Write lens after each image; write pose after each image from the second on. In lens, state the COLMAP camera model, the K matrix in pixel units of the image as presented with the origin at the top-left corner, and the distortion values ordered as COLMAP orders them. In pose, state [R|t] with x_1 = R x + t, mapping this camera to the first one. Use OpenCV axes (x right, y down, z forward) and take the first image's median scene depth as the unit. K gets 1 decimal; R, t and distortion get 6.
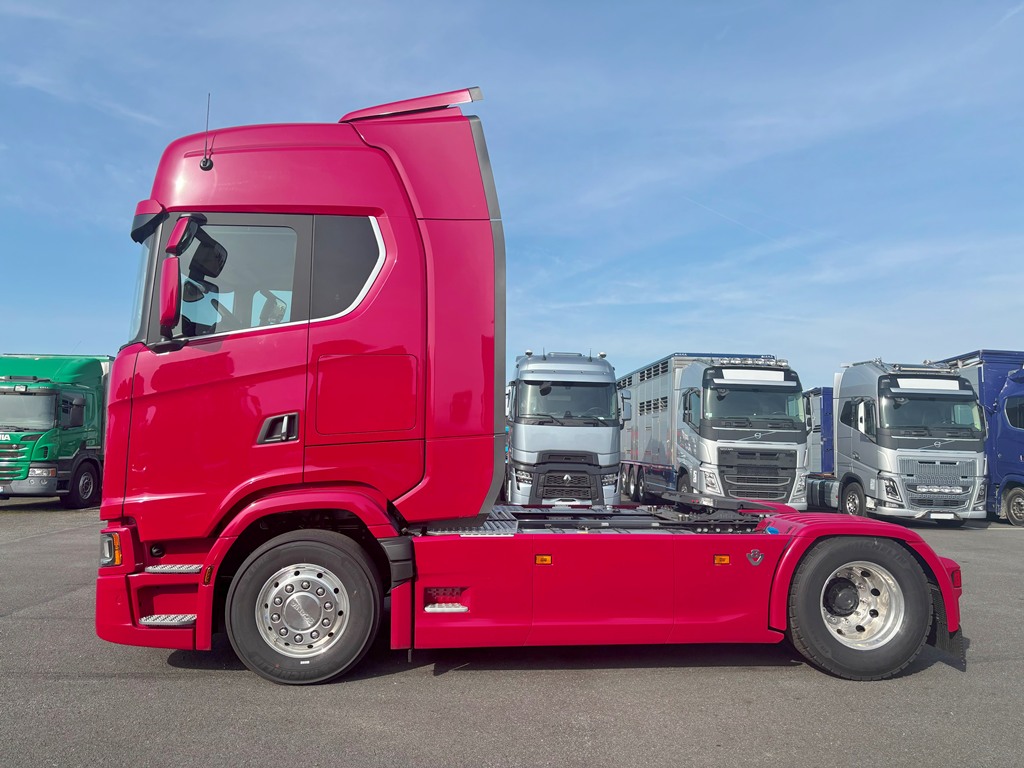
lens RADIAL K [[779.5, 0, 507.3], [0, 779.5, 387.6], [0, 0, 1]] dist [0.070915, -0.072219]
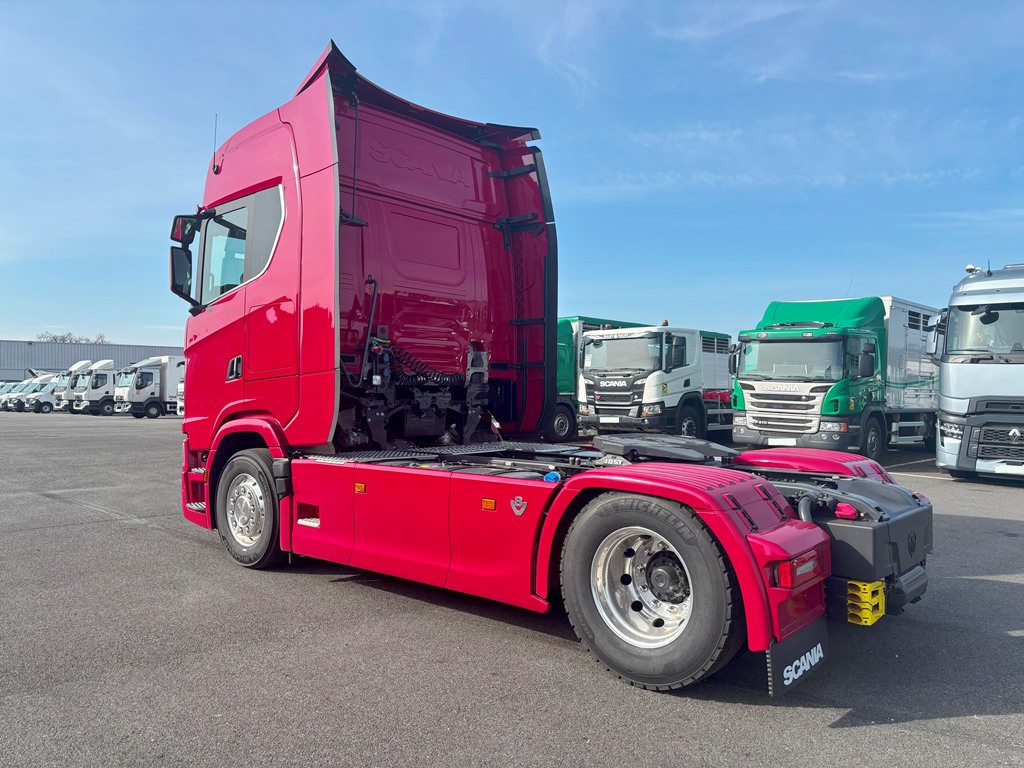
lens RADIAL K [[779.5, 0, 507.1], [0, 779.5, 389.4], [0, 0, 1]] dist [0.070915, -0.072219]
pose [[0.675554, -0.007447, -0.737273, 0.304885], [0.054554, 0.997713, 0.039910, 0.017833], [0.735290, -0.067182, 0.674415, 0.142466]]
